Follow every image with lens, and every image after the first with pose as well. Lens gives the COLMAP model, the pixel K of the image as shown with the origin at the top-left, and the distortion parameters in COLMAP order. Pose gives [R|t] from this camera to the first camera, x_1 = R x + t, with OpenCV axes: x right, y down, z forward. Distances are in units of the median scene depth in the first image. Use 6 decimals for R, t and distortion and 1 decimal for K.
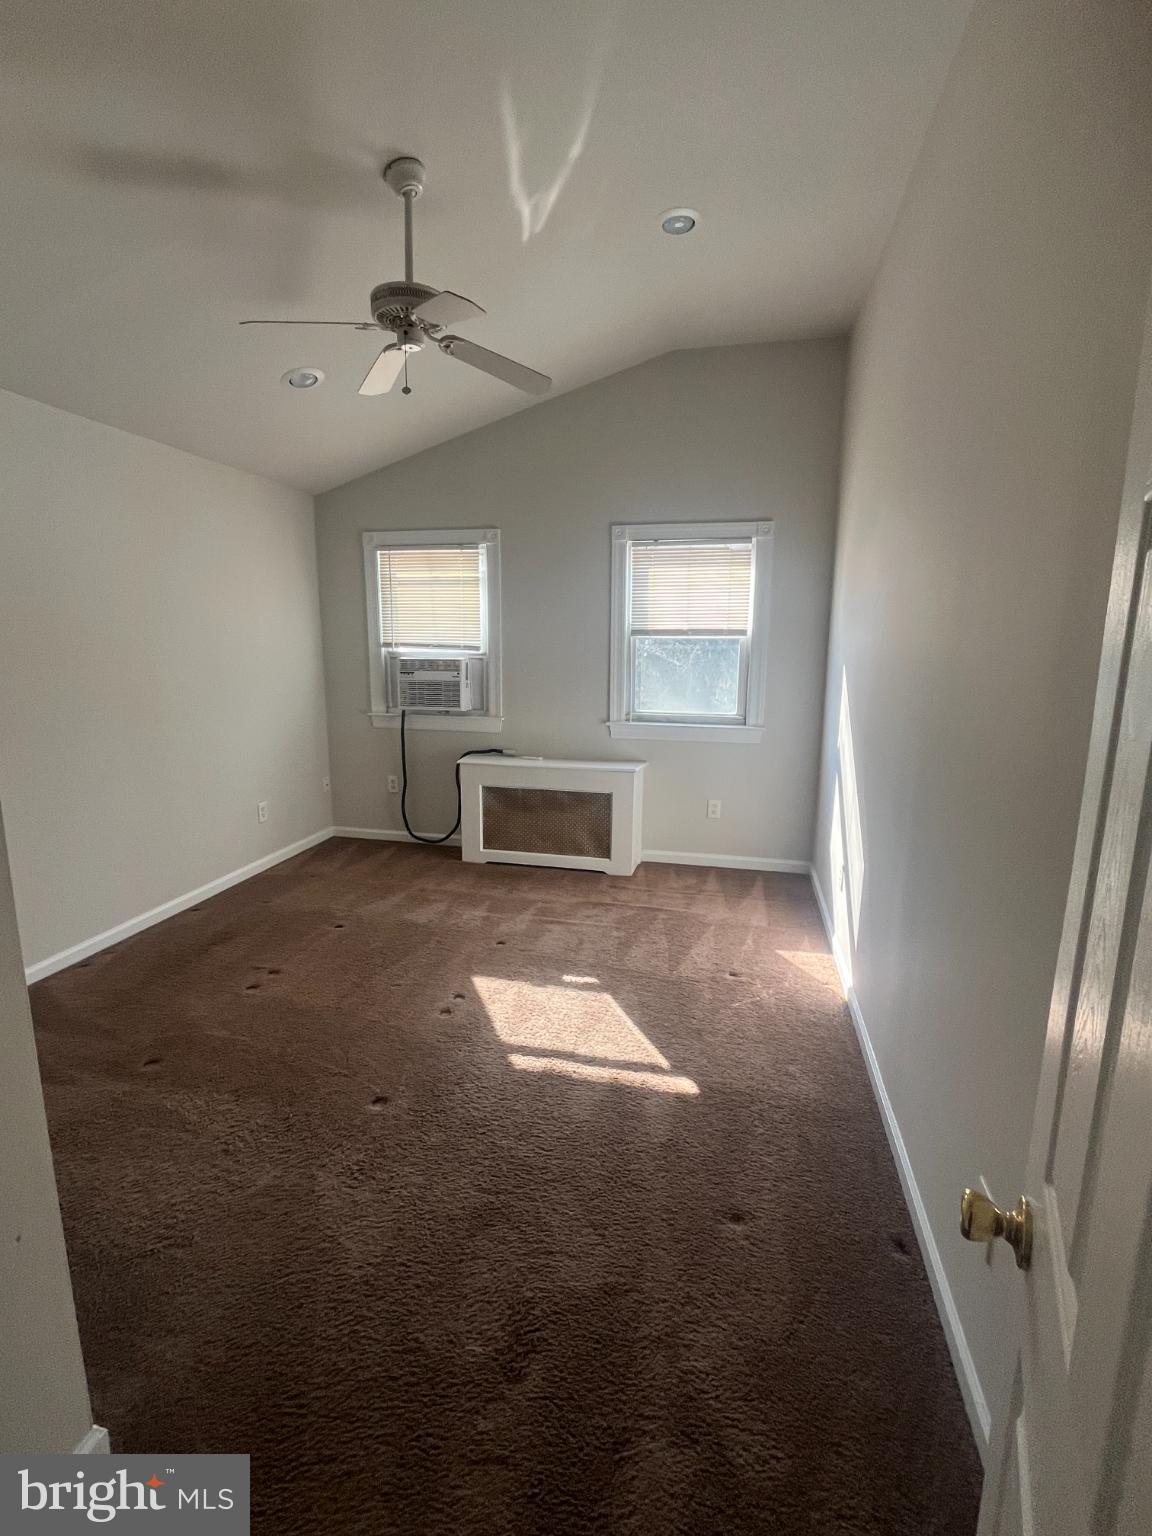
lens RADIAL K [[704.0, 0, 579.5], [0, 704.0, 768.1], [0, 0, 1]] dist [-0.000341, -0.000167]
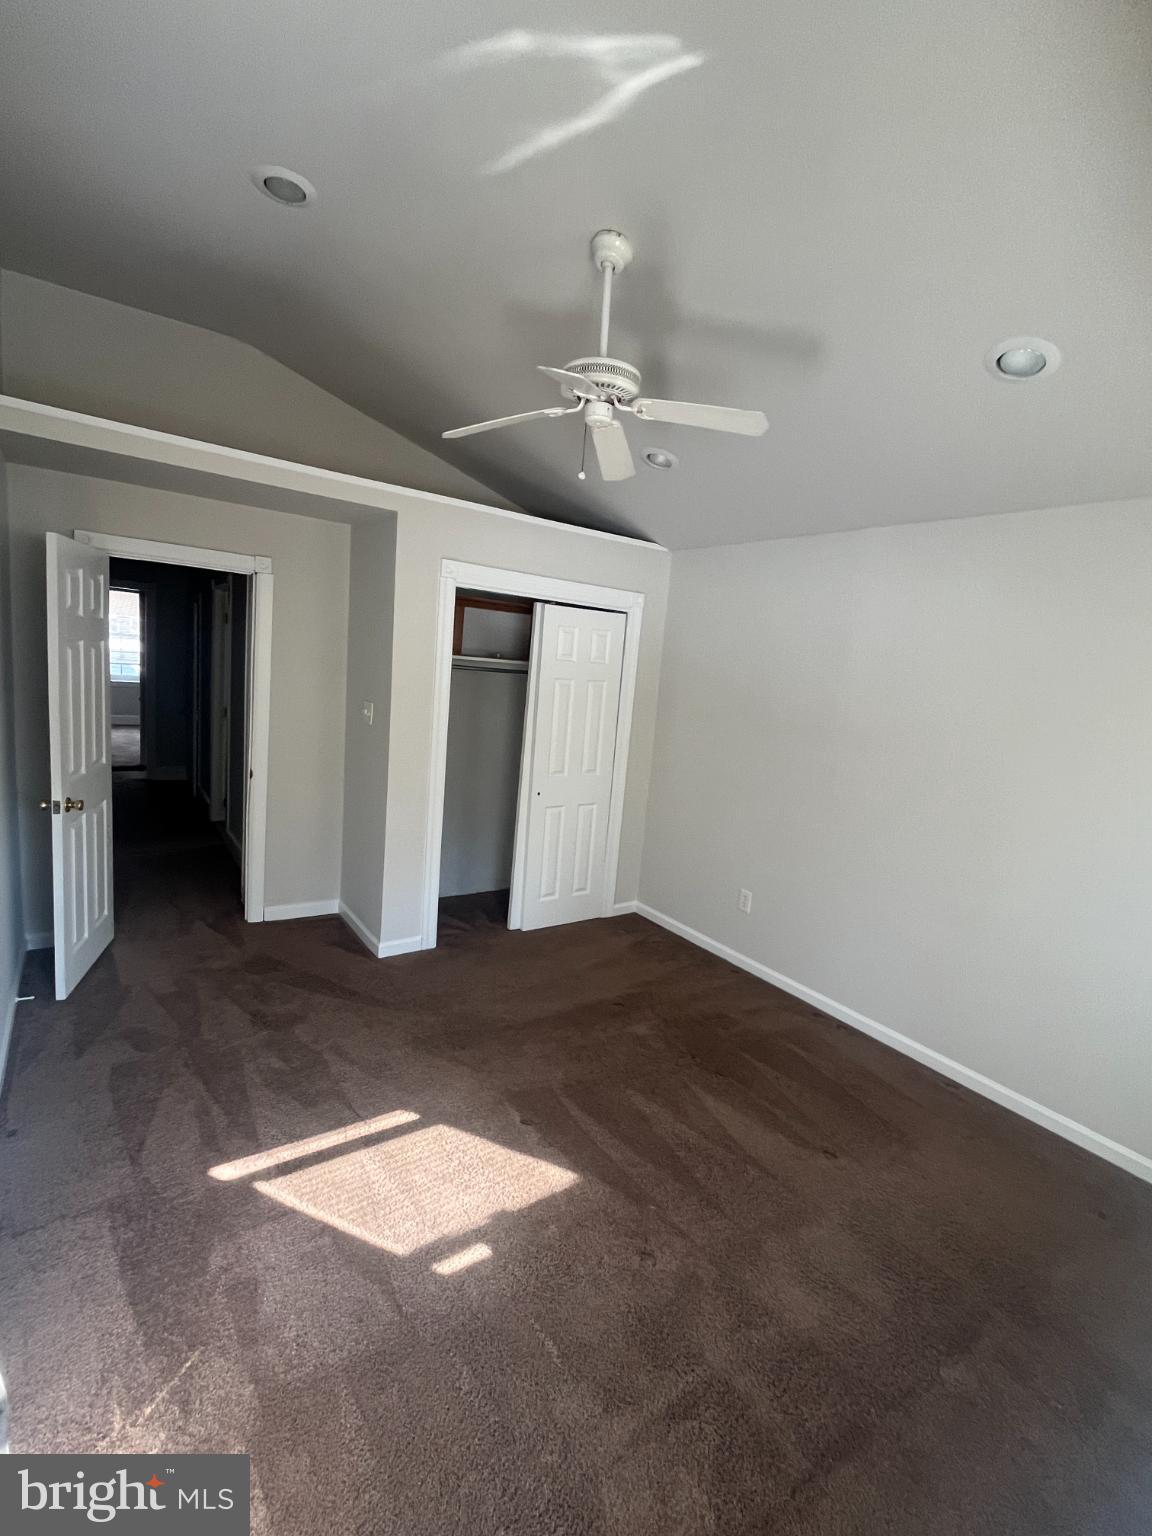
lens RADIAL K [[704.0, 0, 578.7], [0, 704.0, 766.7], [0, 0, 1]] dist [-0.000341, -0.000167]
pose [[-0.675801, 0.044293, -0.735752, 0.454344], [-0.210238, 0.945144, 0.250005, -0.366374], [0.706465, 0.323637, -0.629417, 1.579483]]
